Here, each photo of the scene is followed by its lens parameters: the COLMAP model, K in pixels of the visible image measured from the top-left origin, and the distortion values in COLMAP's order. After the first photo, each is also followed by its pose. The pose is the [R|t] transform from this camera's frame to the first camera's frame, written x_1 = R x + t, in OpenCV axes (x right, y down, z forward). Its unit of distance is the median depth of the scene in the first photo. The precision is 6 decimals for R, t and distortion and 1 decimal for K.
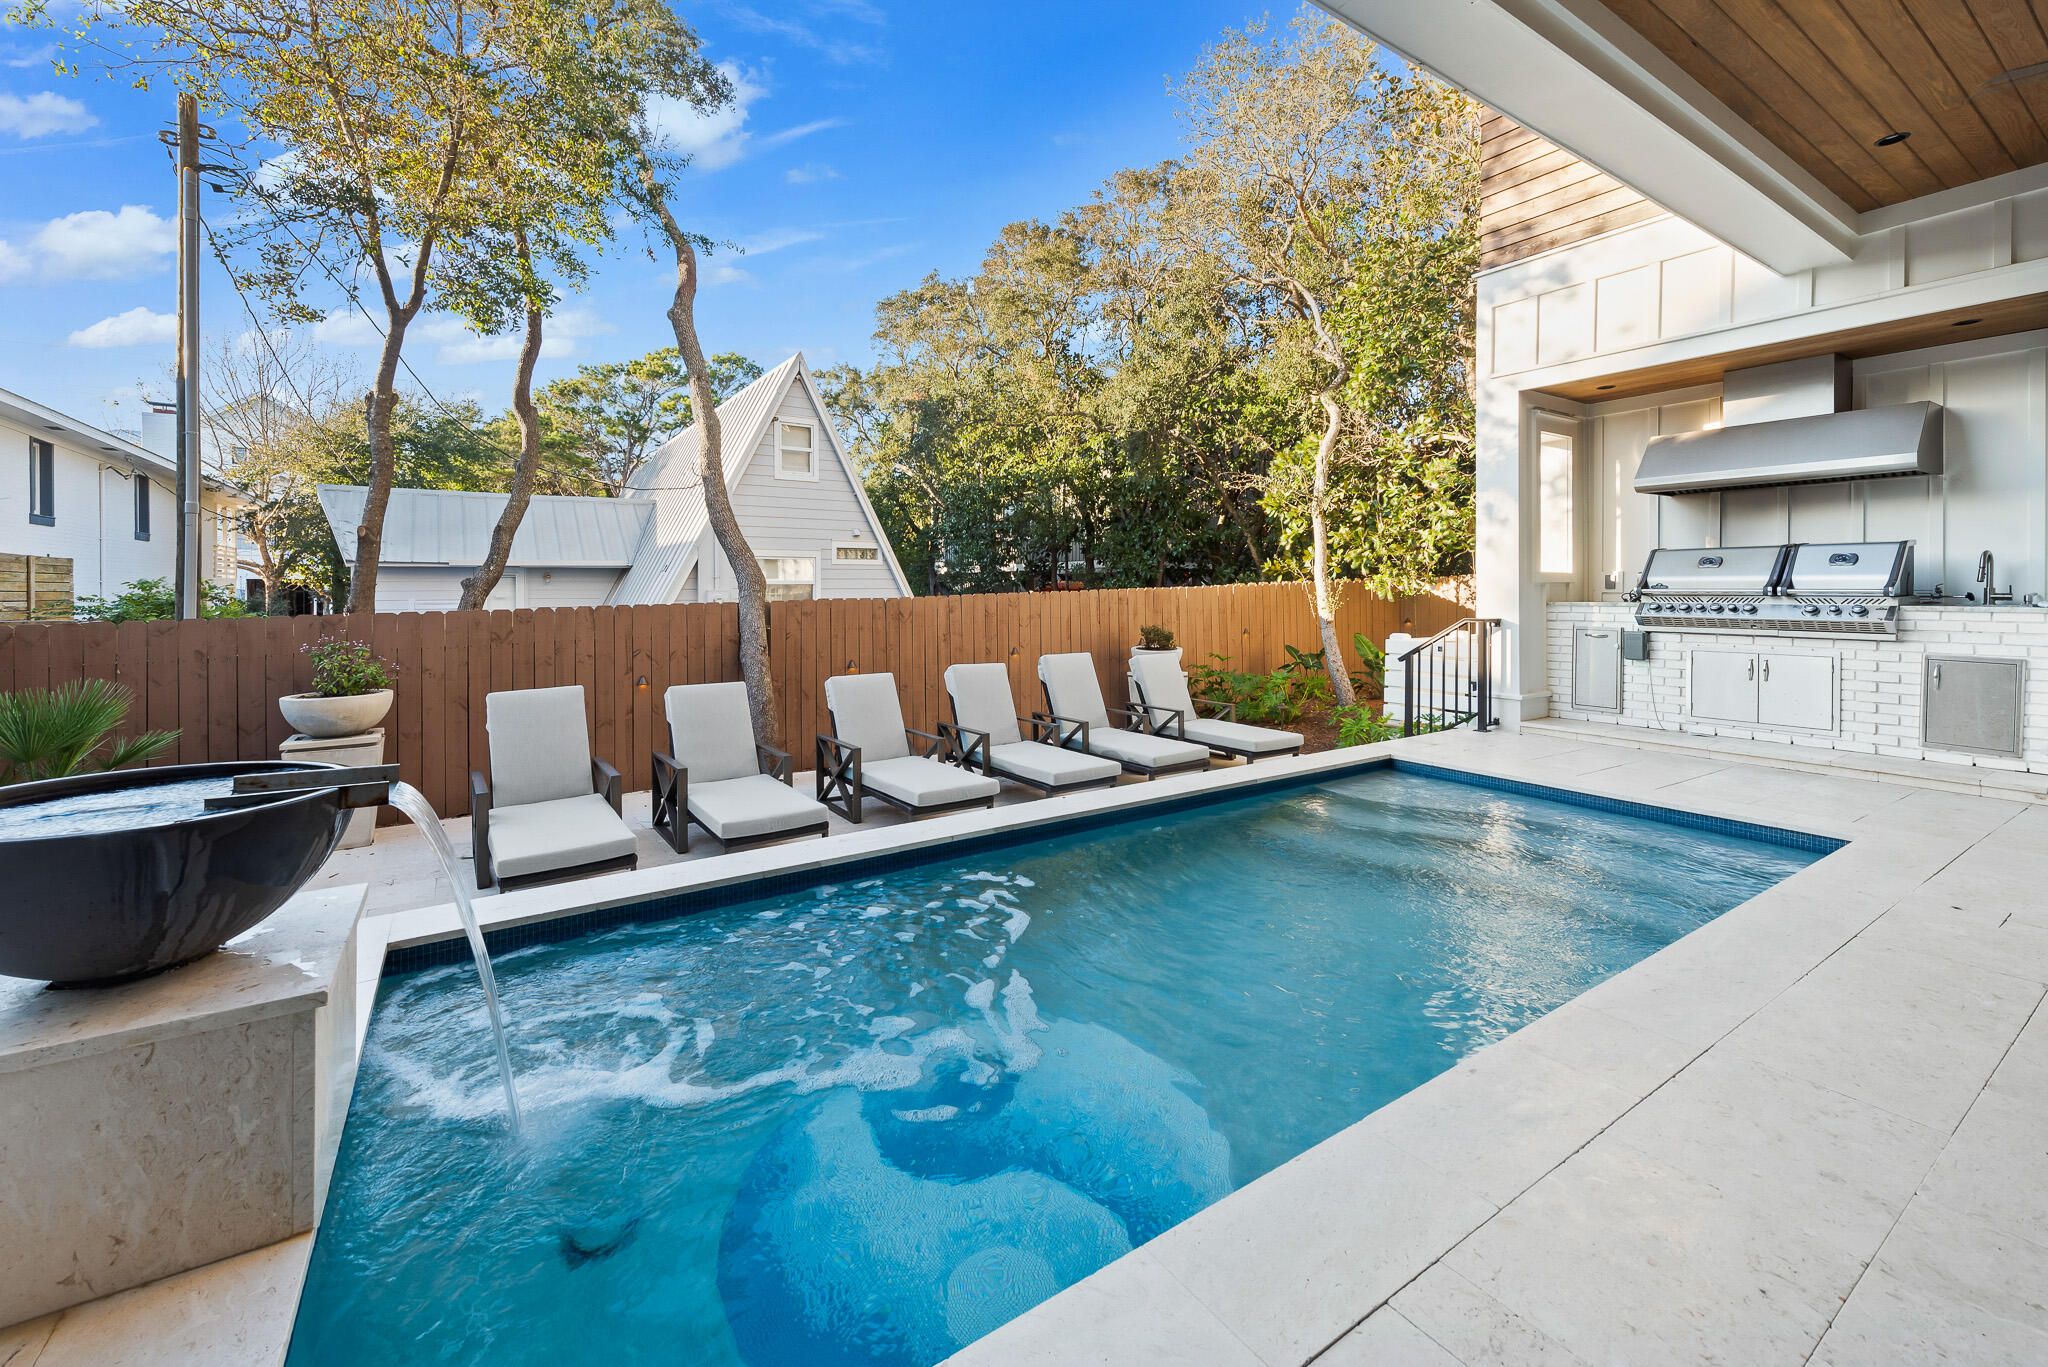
lens RADIAL K [[828.6, 0, 1045.9], [0, 828.6, 595.1], [0, 0, 1]] dist [0.009207, -0.001077]
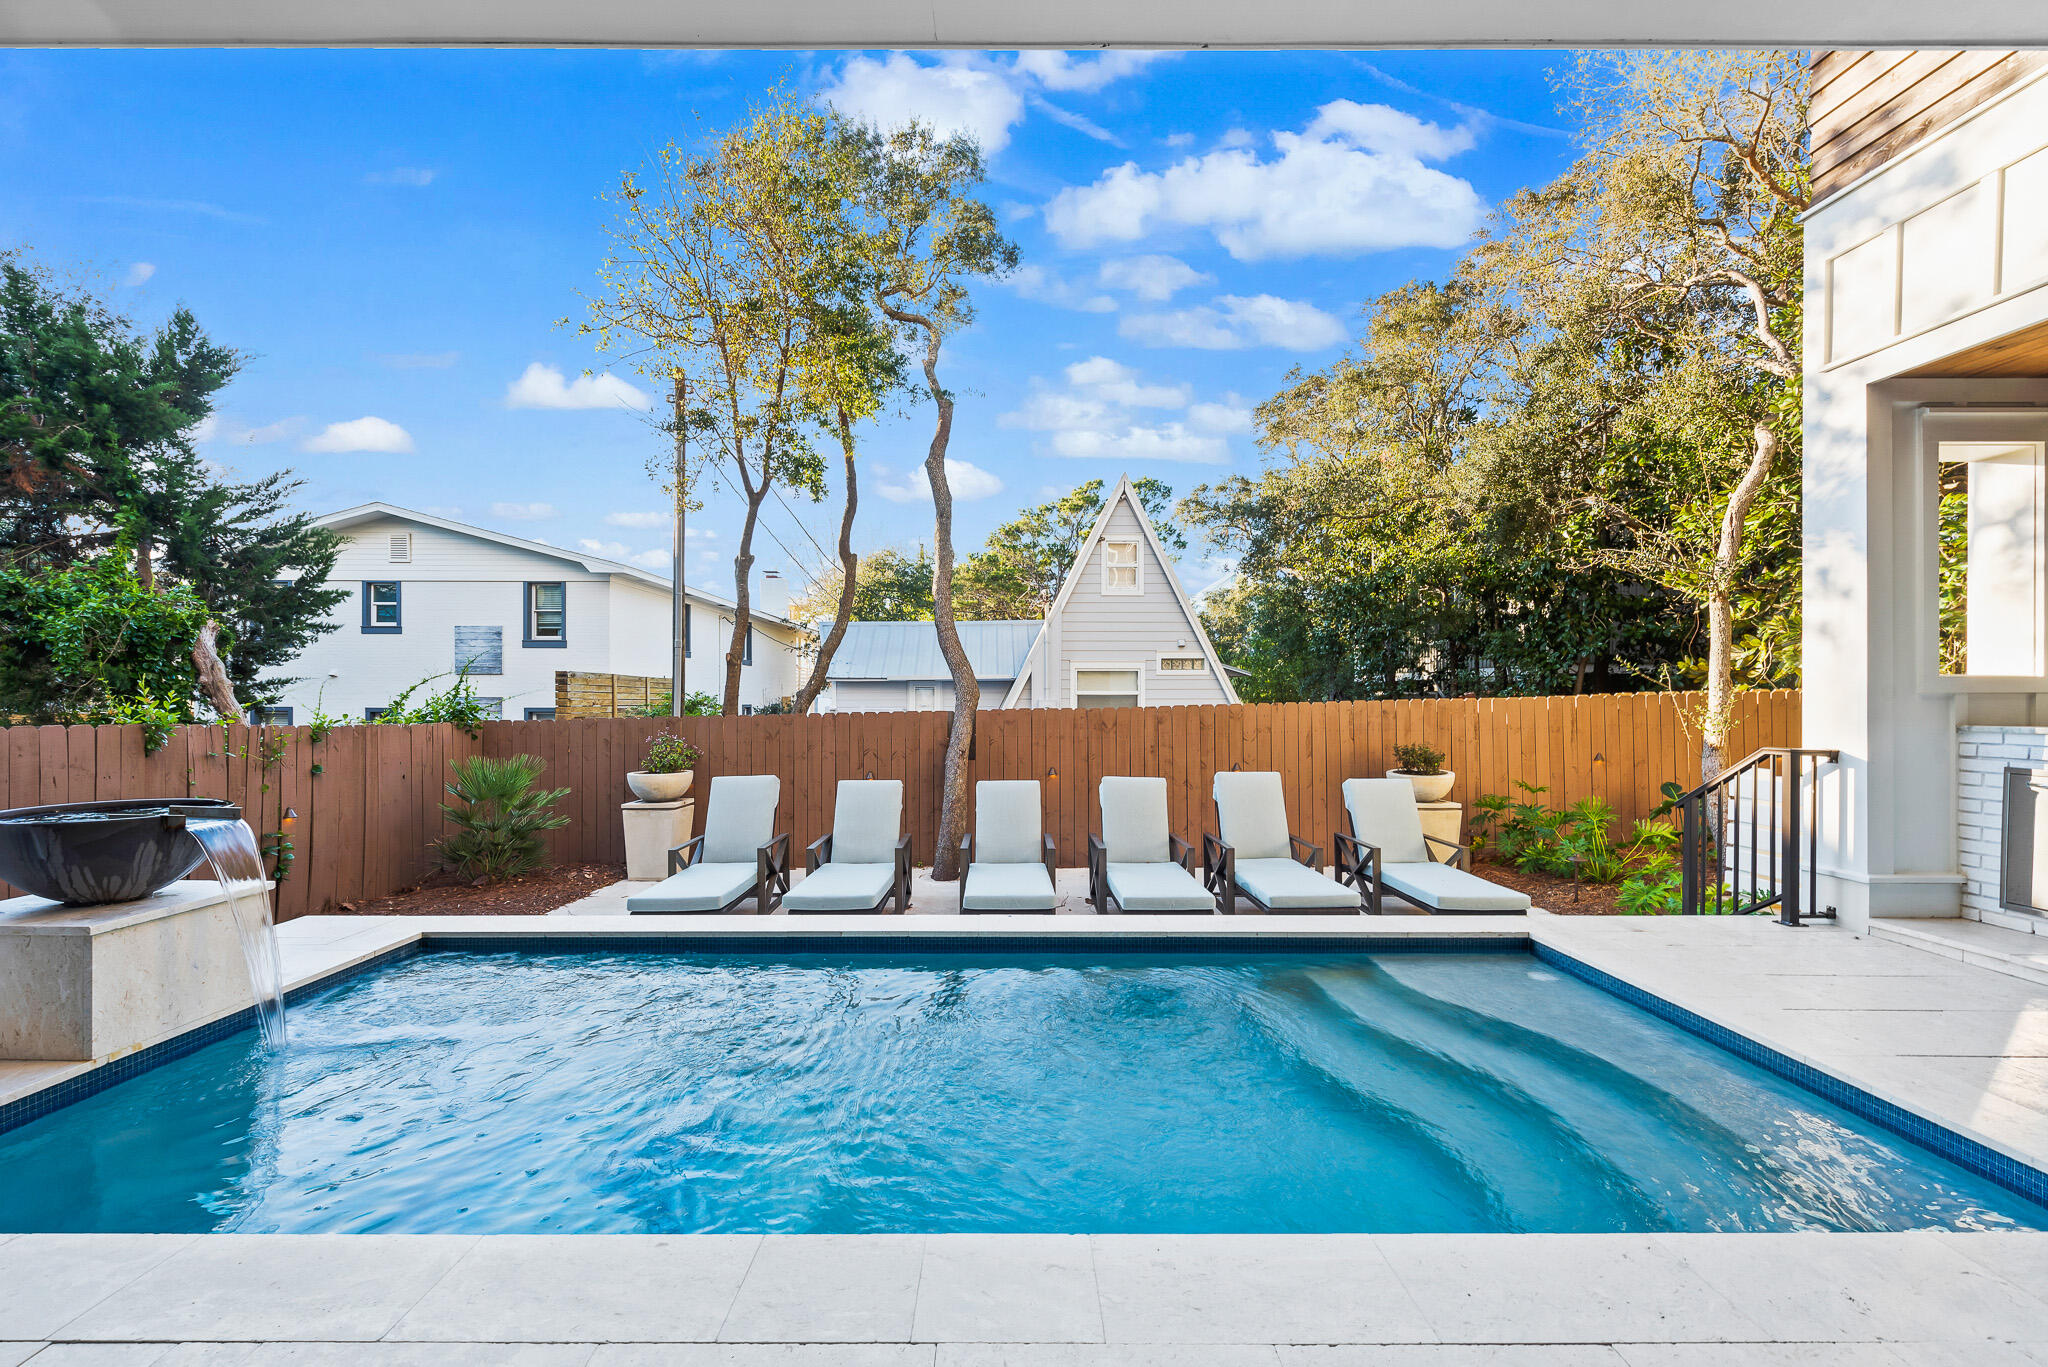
lens RADIAL K [[828.6, 0, 1017.5], [0, 828.6, 693.7], [0, 0, 1]] dist [0.009207, -0.001077]
pose [[0.830592, -0.001330, -0.556879, 0.345179], [-0.006126, 0.999915, -0.011524, -0.002593], [0.556847, 0.012983, 0.830514, 0.119974]]
